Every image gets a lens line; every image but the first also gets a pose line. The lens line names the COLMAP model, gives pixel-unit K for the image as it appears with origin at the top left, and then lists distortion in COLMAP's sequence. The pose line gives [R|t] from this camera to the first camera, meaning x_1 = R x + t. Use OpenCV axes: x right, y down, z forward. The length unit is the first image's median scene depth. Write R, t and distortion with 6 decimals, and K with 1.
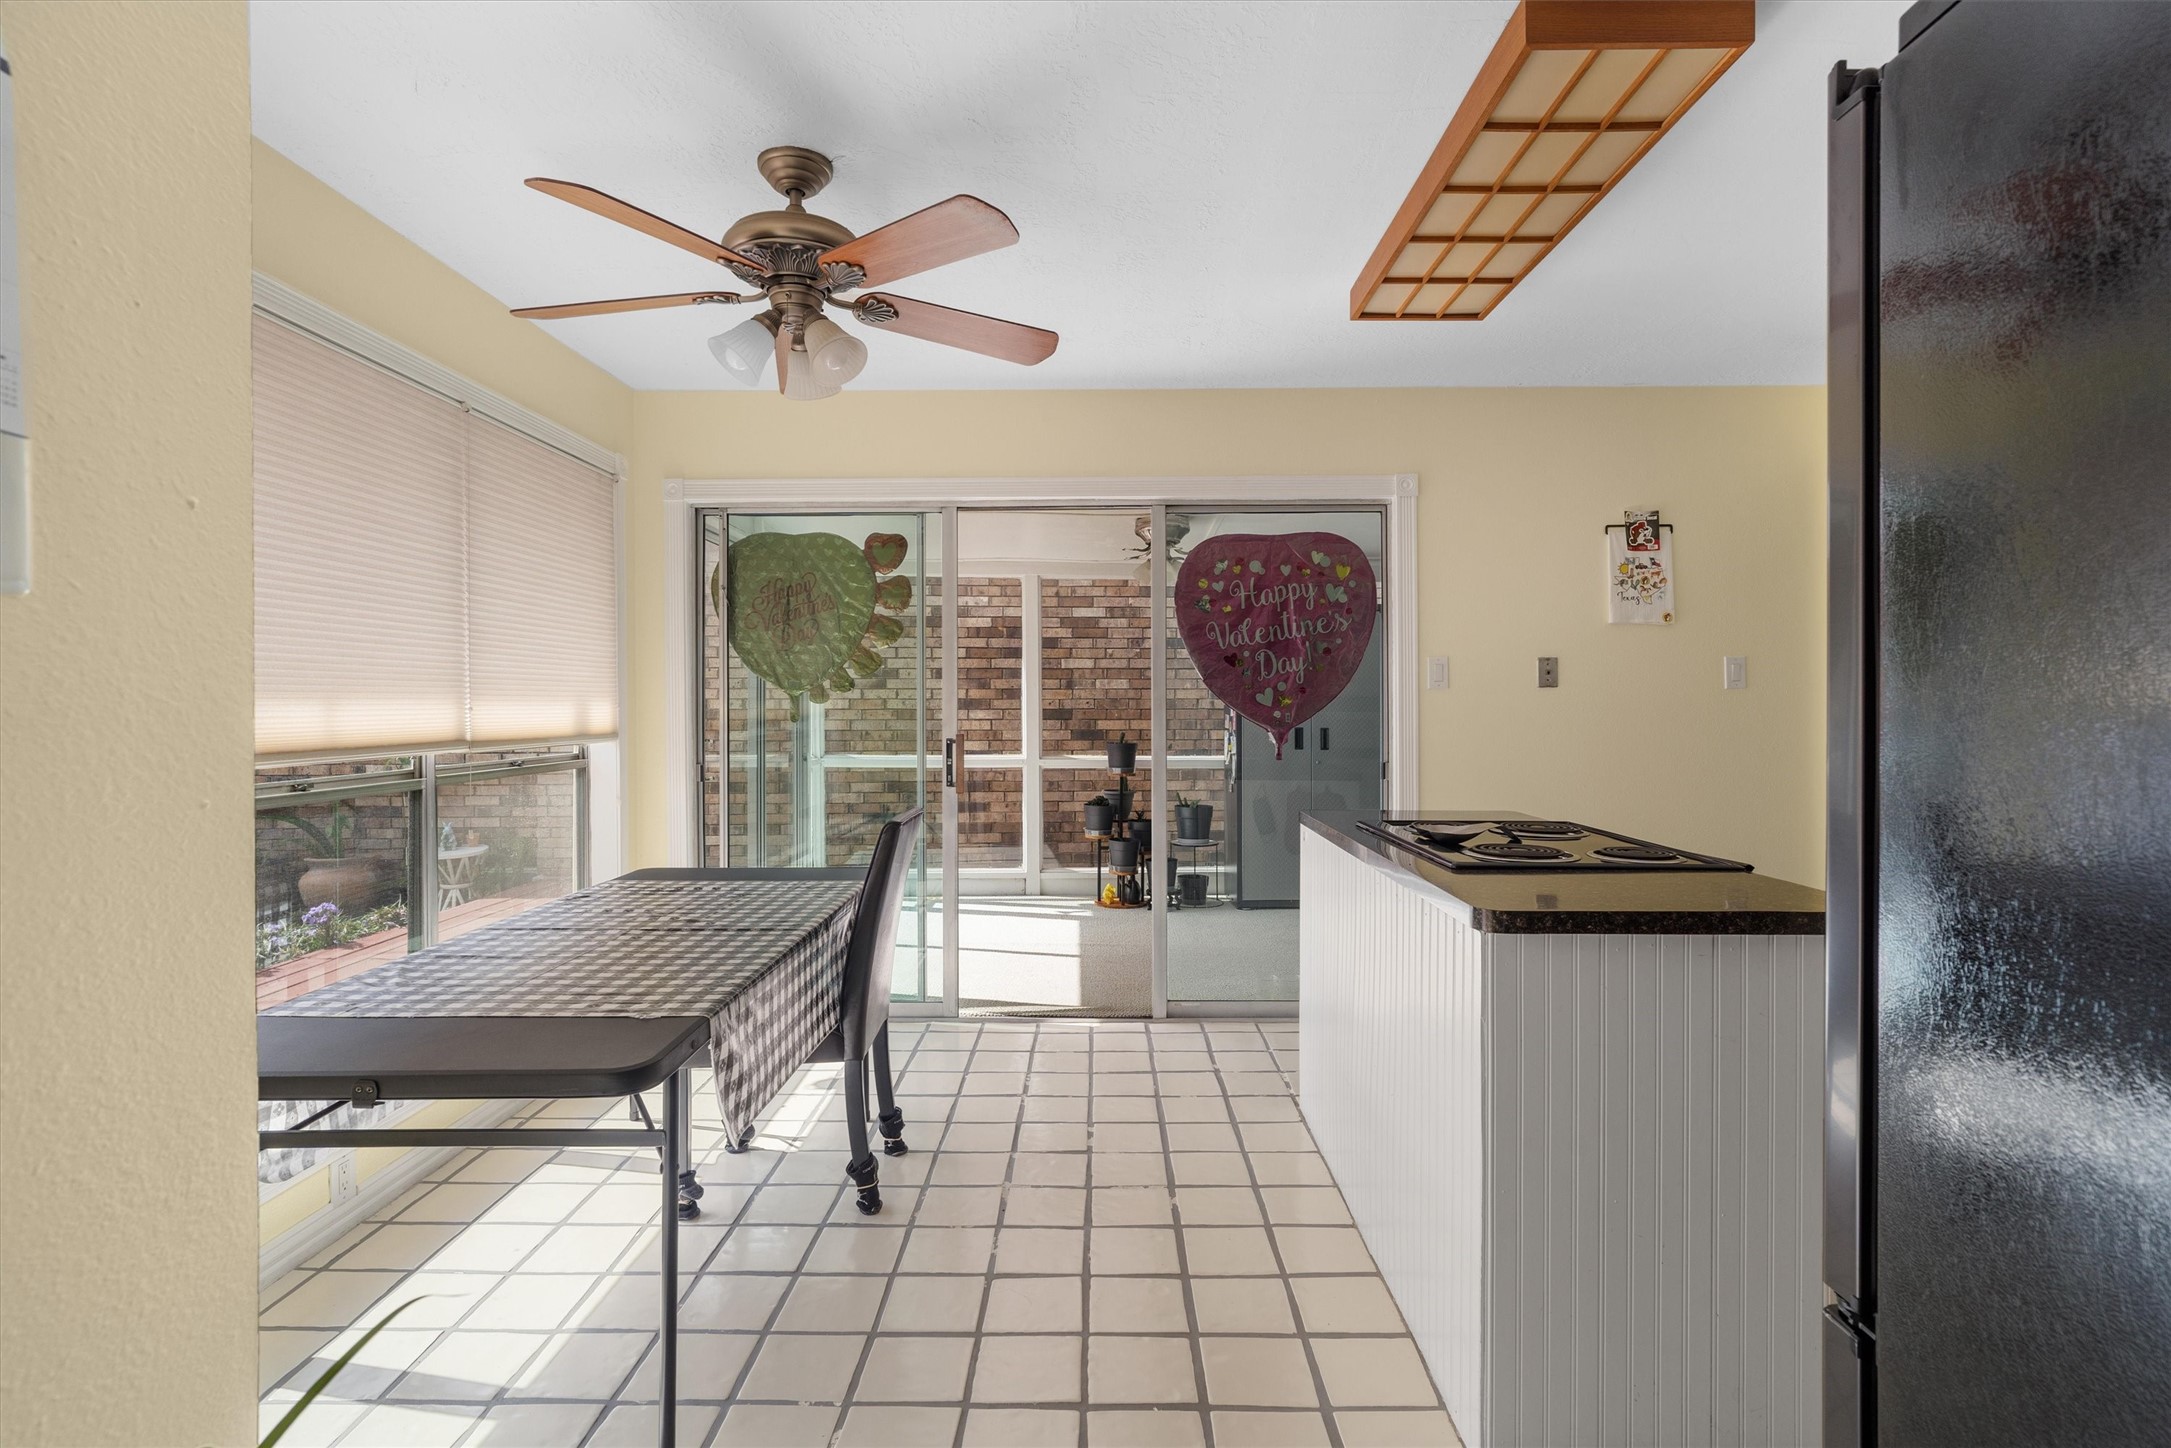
lens RADIAL K [[1033.2, 0, 1085.5], [0, 1033.2, 715.9], [0, 0, 1]] dist [-0.014115, 0.005668]
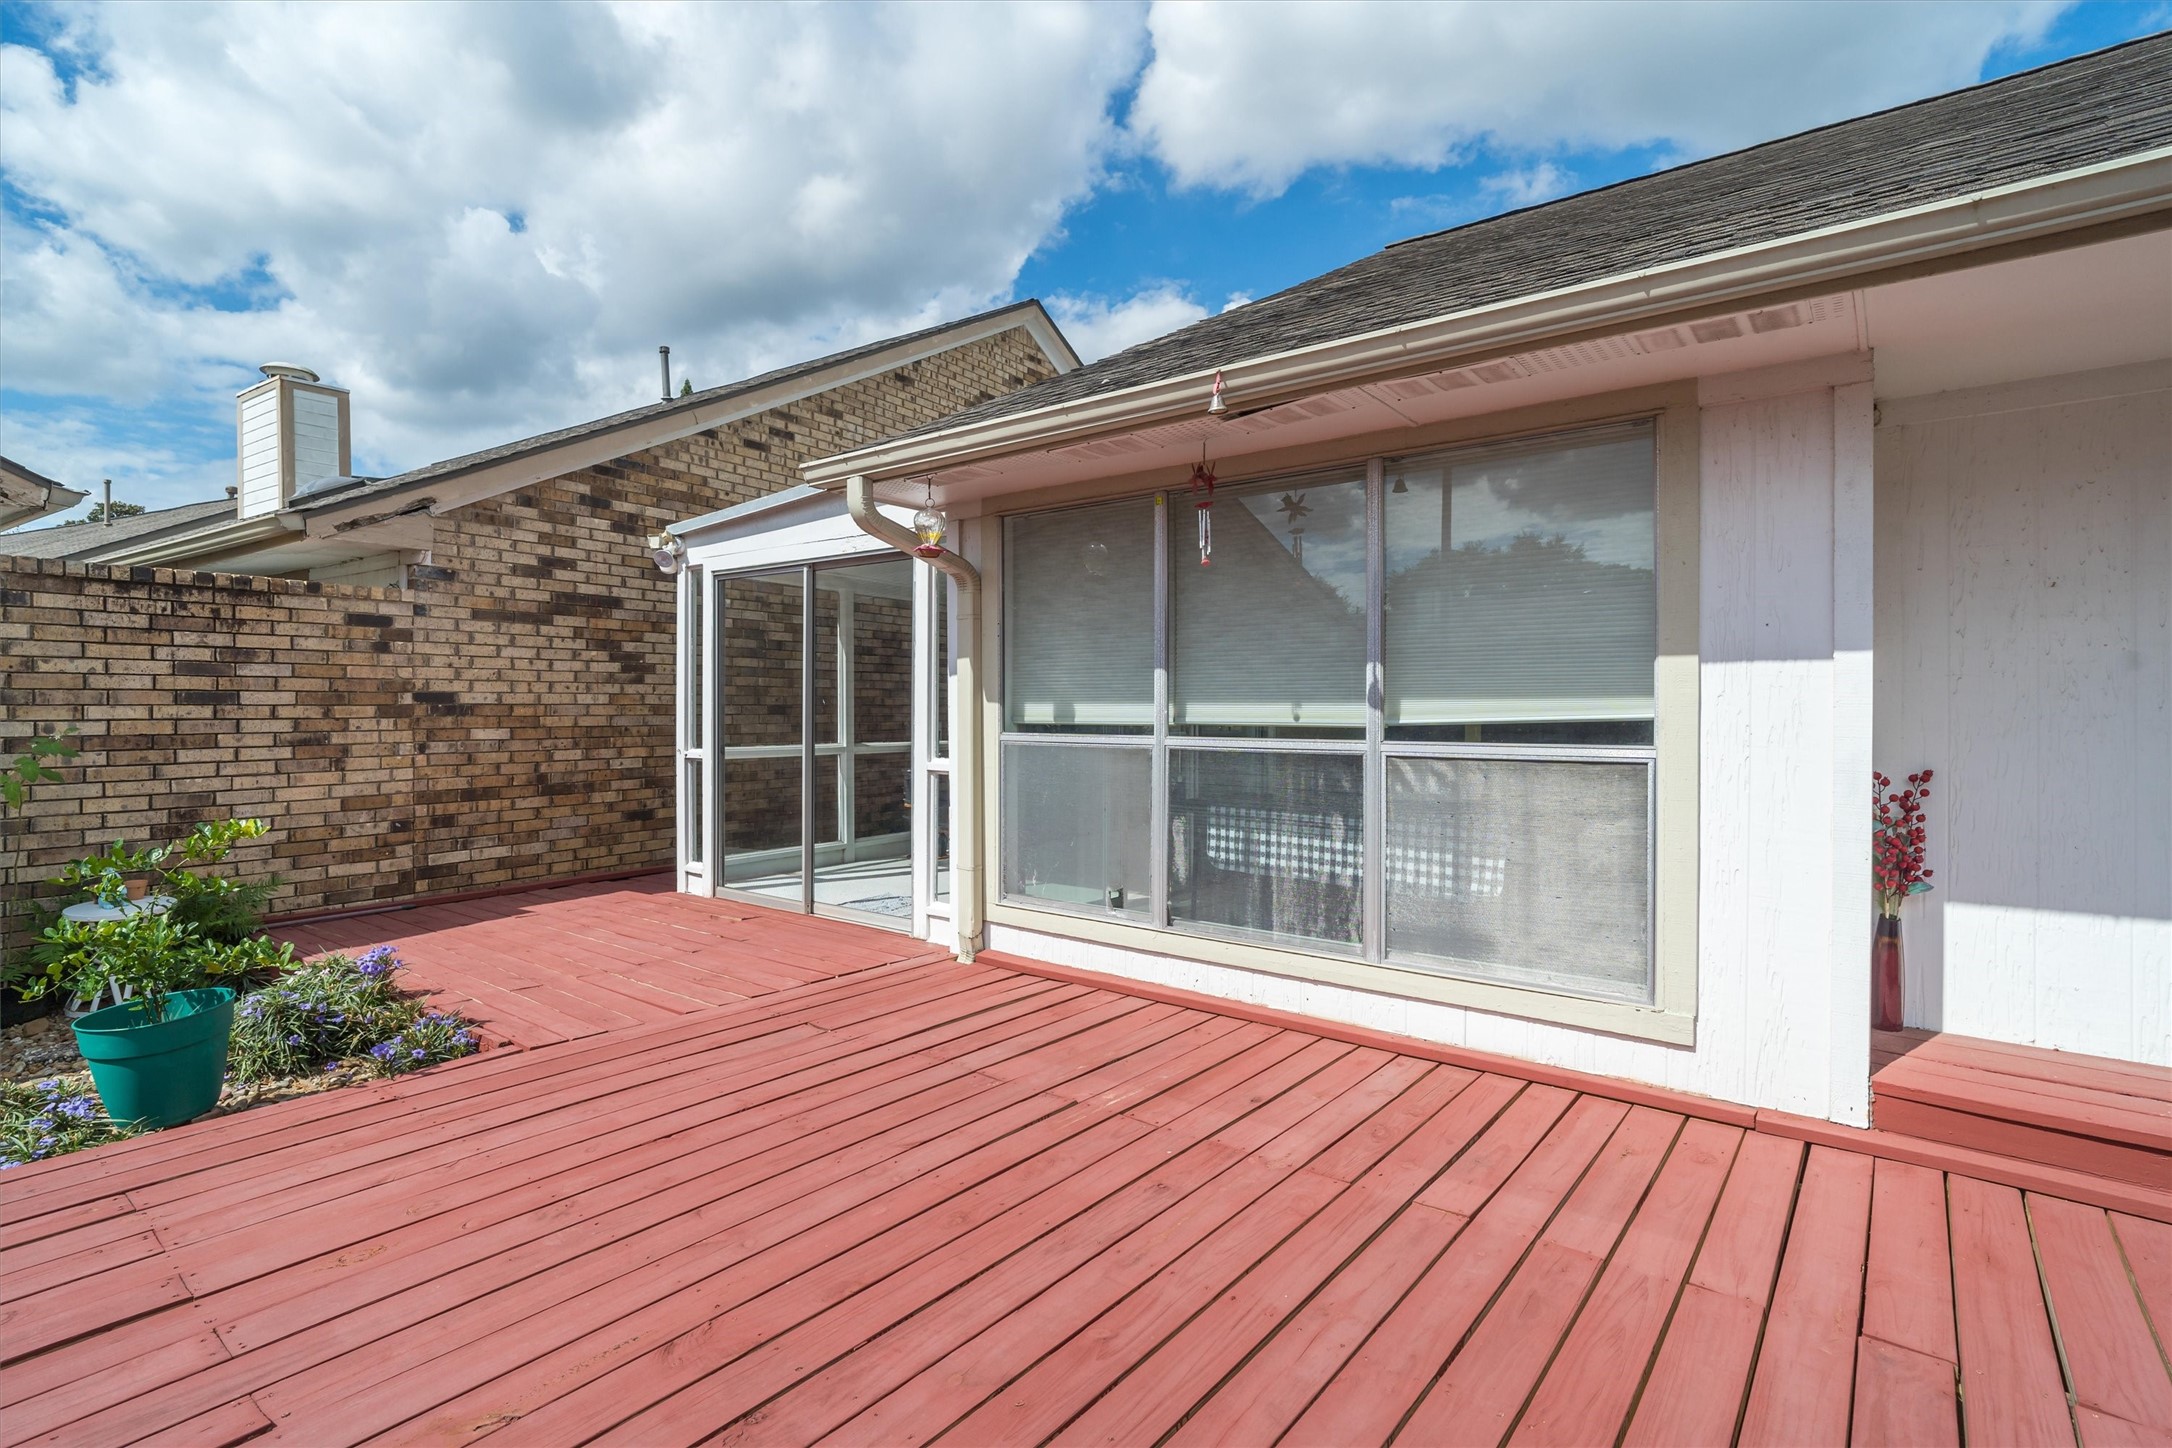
lens RADIAL K [[1033.6, 0, 1084.6], [0, 1033.6, 710.2], [0, 0, 1]] dist [-0.014115, 0.005668]
pose [[0.608247, -0.005811, 0.793726, -0.722046], [0.007630, 0.999970, 0.001474, 0.000740], [-0.793711, 0.005159, 0.608273, 0.062123]]
